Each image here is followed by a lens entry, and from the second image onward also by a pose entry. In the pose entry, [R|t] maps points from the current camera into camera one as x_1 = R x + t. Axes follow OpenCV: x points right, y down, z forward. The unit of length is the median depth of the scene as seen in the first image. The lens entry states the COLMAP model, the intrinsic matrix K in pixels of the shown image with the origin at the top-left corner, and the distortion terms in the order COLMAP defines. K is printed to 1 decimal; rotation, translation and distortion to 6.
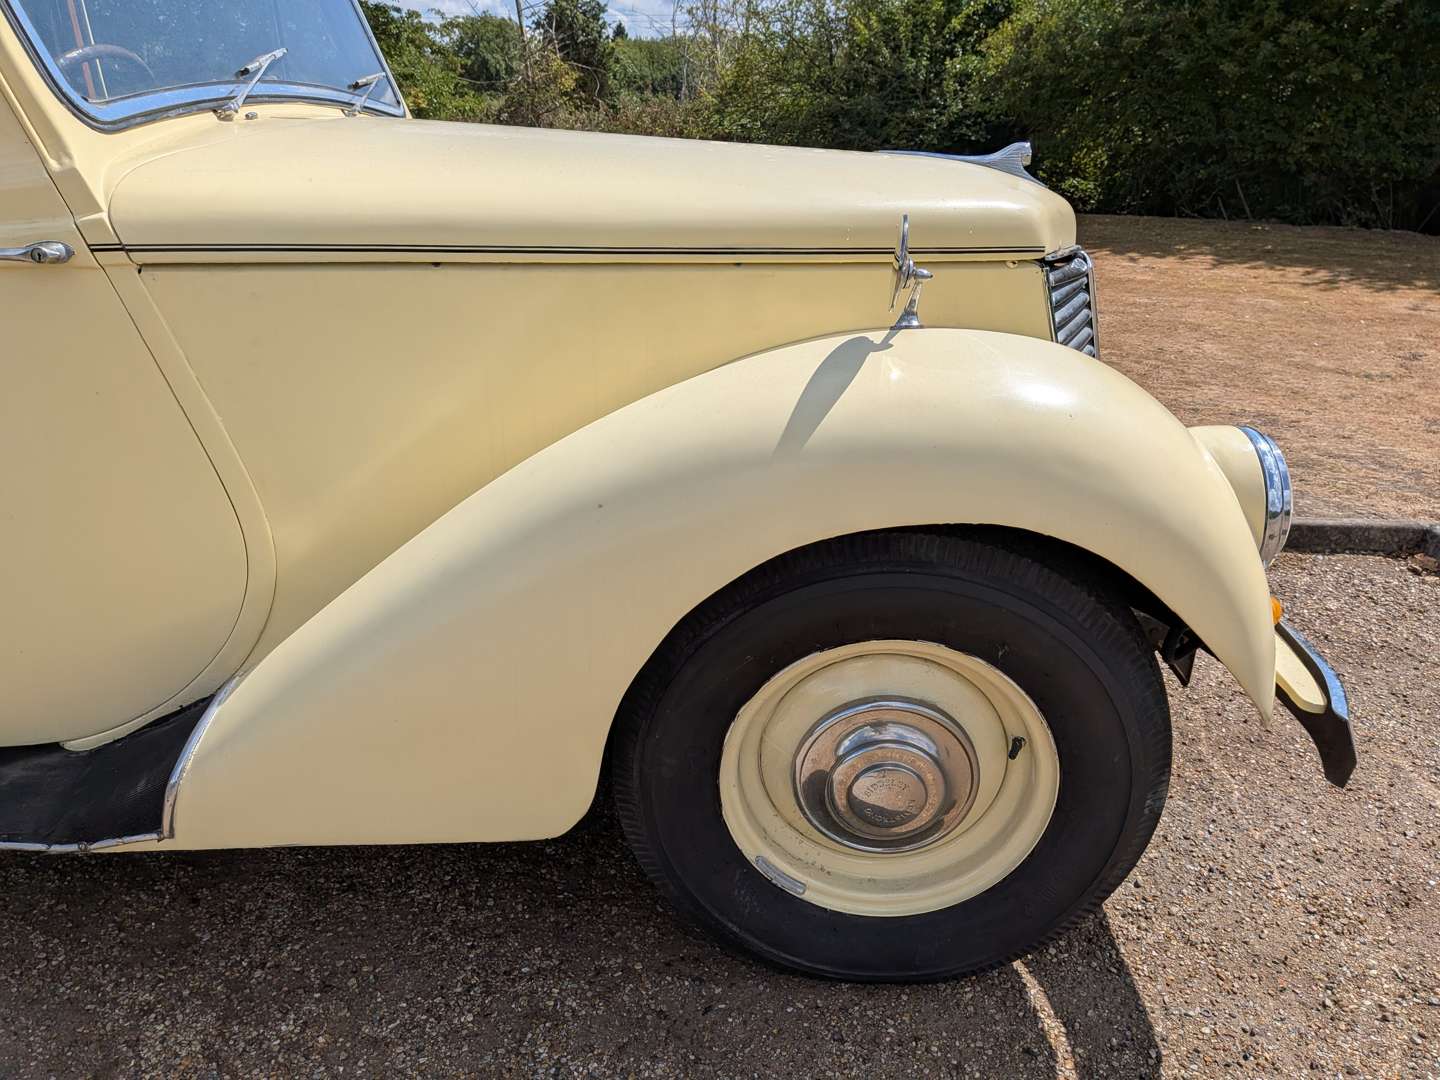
lens RADIAL K [[1034.8, 0, 743.1], [0, 1034.8, 548.0], [0, 0, 1]] dist [-0.002987, -0.002223]
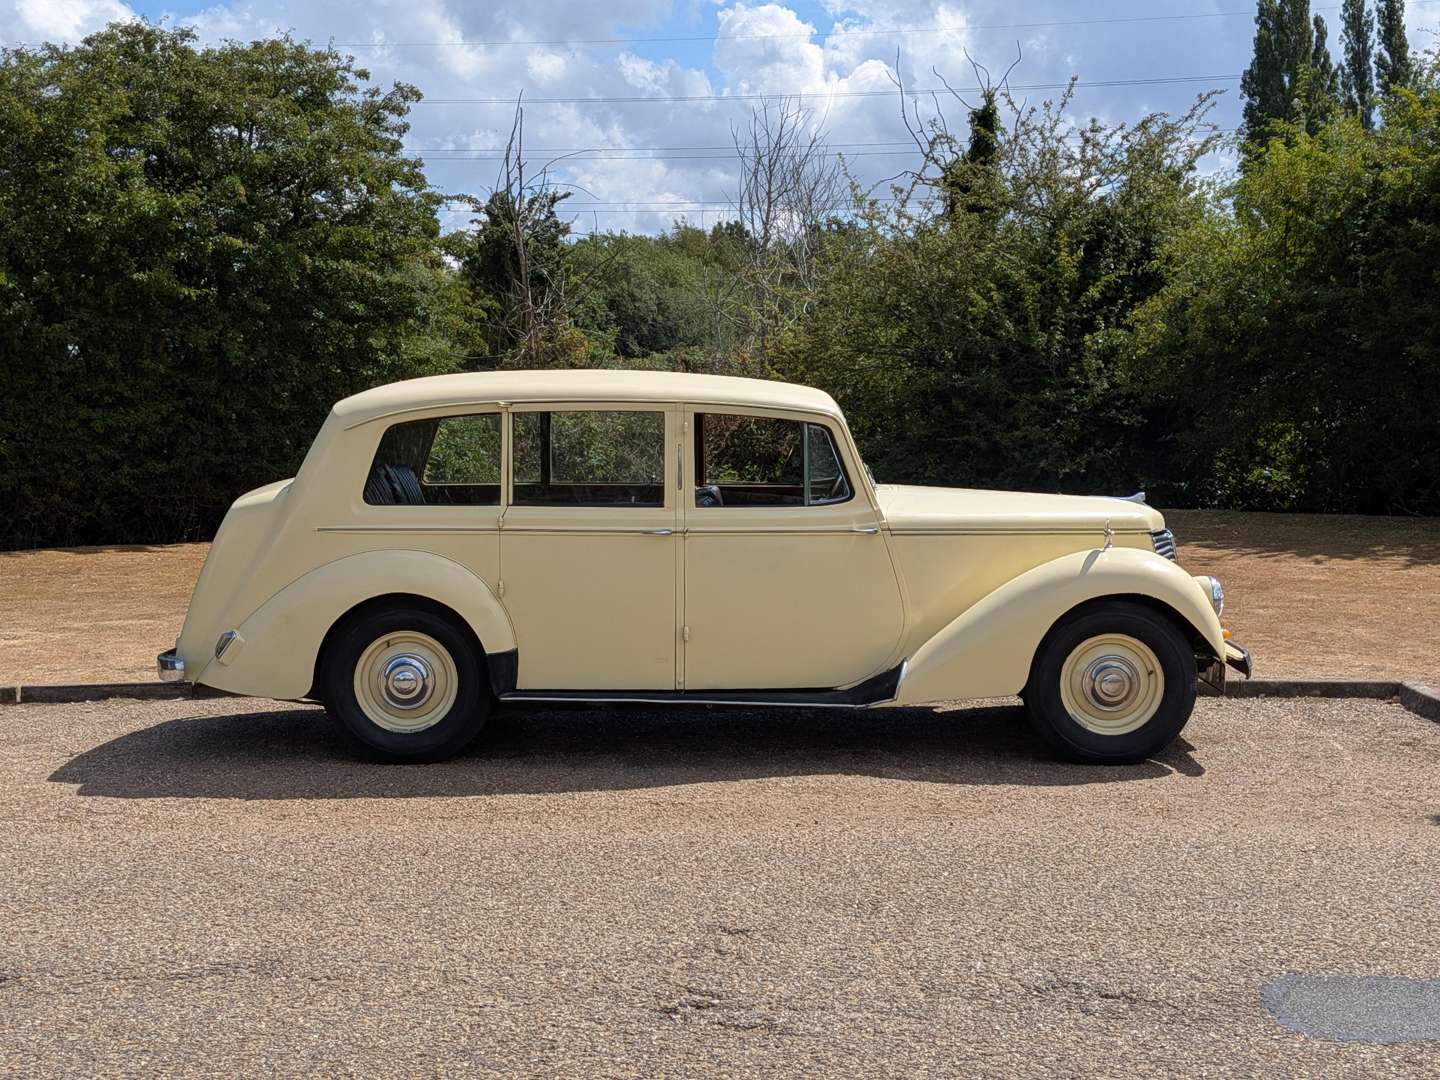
lens RADIAL K [[2089.8, 0, 726.5], [0, 2089.8, 536.5], [0, 0, 1]] dist [0.088358, 0.000000]
pose [[0.999806, -0.012607, 0.015144, -0.117689], [0.016557, 0.954199, -0.298715, 0.174802], [-0.010685, 0.298908, 0.954222, -0.546759]]
